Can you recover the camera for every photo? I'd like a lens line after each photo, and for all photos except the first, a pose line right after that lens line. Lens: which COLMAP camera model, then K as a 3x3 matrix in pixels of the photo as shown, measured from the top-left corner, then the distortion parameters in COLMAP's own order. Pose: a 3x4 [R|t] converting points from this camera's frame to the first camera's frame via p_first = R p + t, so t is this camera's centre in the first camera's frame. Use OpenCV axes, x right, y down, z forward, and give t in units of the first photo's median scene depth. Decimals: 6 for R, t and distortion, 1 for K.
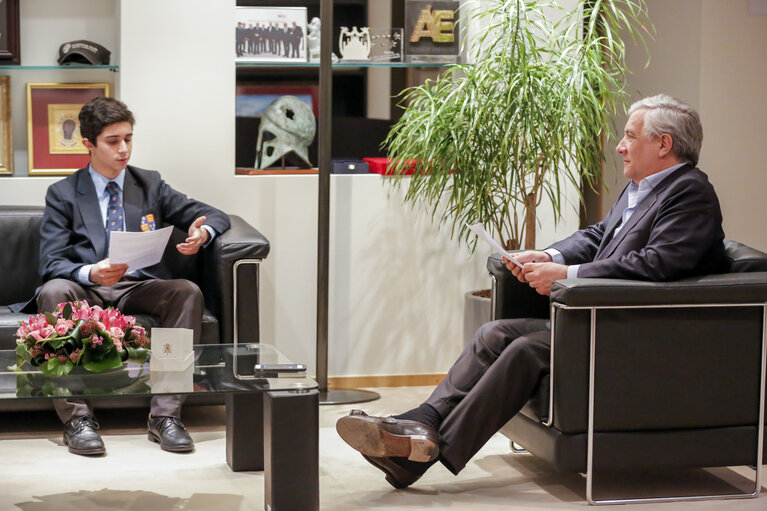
lens RADIAL K [[2141.6, 0, 384.2], [0, 2141.6, 255.3], [0, 0, 1]] dist [-0.079628, 0.000000]
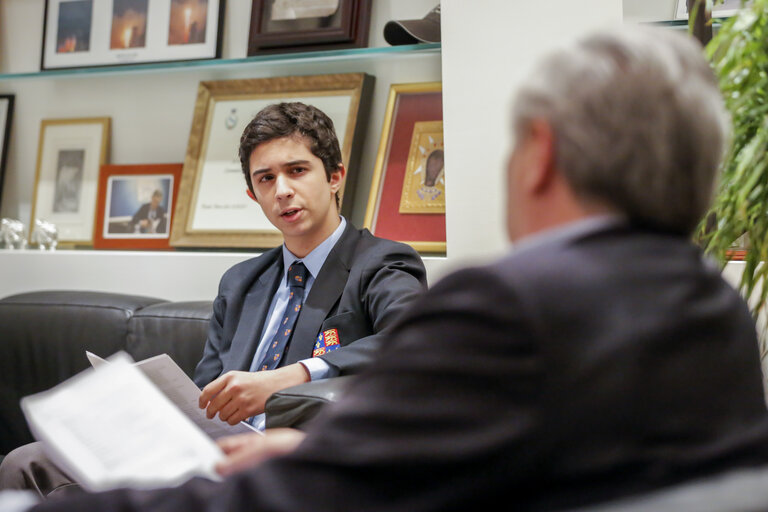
lens RADIAL K [[2168.8, 0, 384.4], [0, 2168.8, 256.3], [0, 0, 1]] dist [0.078364, 0.000000]
pose [[0.563867, 0.012907, -0.825765, 0.304651], [-0.060383, 0.997846, -0.025635, -0.023591], [0.823655, 0.064317, 0.563432, 0.722458]]
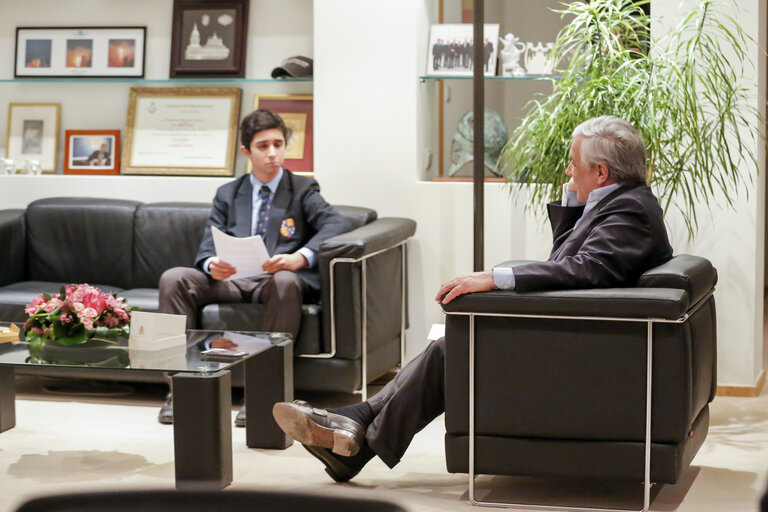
lens RADIAL K [[2112.5, 0, 385.2], [0, 2112.5, 257.5], [0, 0, 1]] dist [-0.285927, 0.000000]
pose [[0.878651, 0.040697, -0.475726, 0.440390], [-0.042078, 0.999084, 0.007752, -0.007215], [0.475606, 0.013206, 0.879559, 0.067986]]
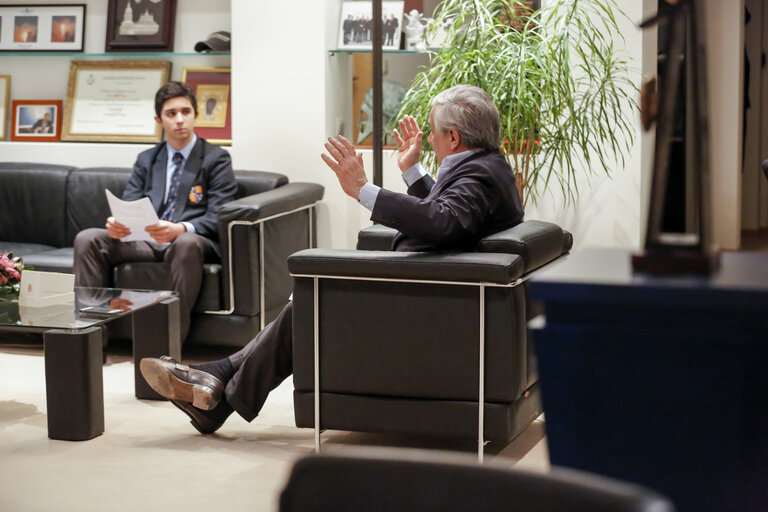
lens RADIAL K [[1855.1, 0, 383.5], [0, 1855.1, 252.7], [0, 0, 1]] dist [-0.228429, 0.000000]
pose [[0.856306, 0.056308, -0.513390, 0.489115], [-0.048096, 0.998413, 0.029285, -0.013157], [0.514224, -0.000385, 0.857656, 0.178052]]
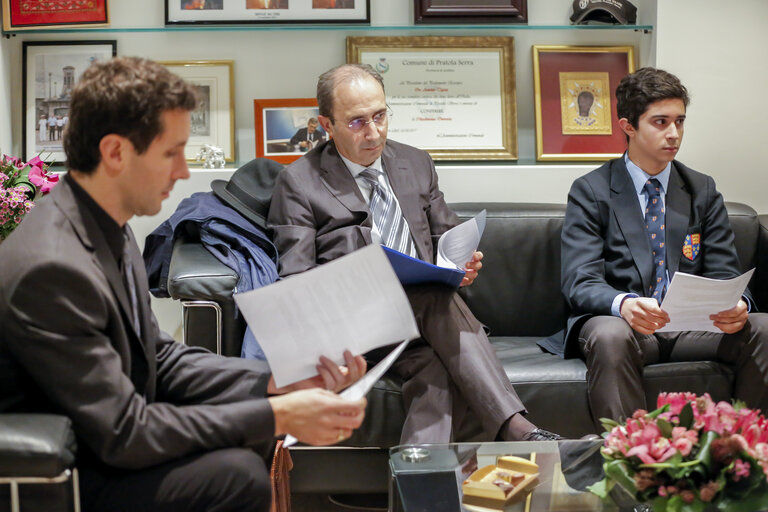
lens RADIAL K [[1540.6, 0, 382.3], [0, 1540.6, 258.3], [0, 0, 1]] dist [-0.308072, 0.000000]
pose [[0.988083, 0.016534, -0.153031, -0.140783], [-0.004679, 0.996981, 0.077509, -0.047432], [0.153851, -0.075869, 0.985177, 0.440607]]
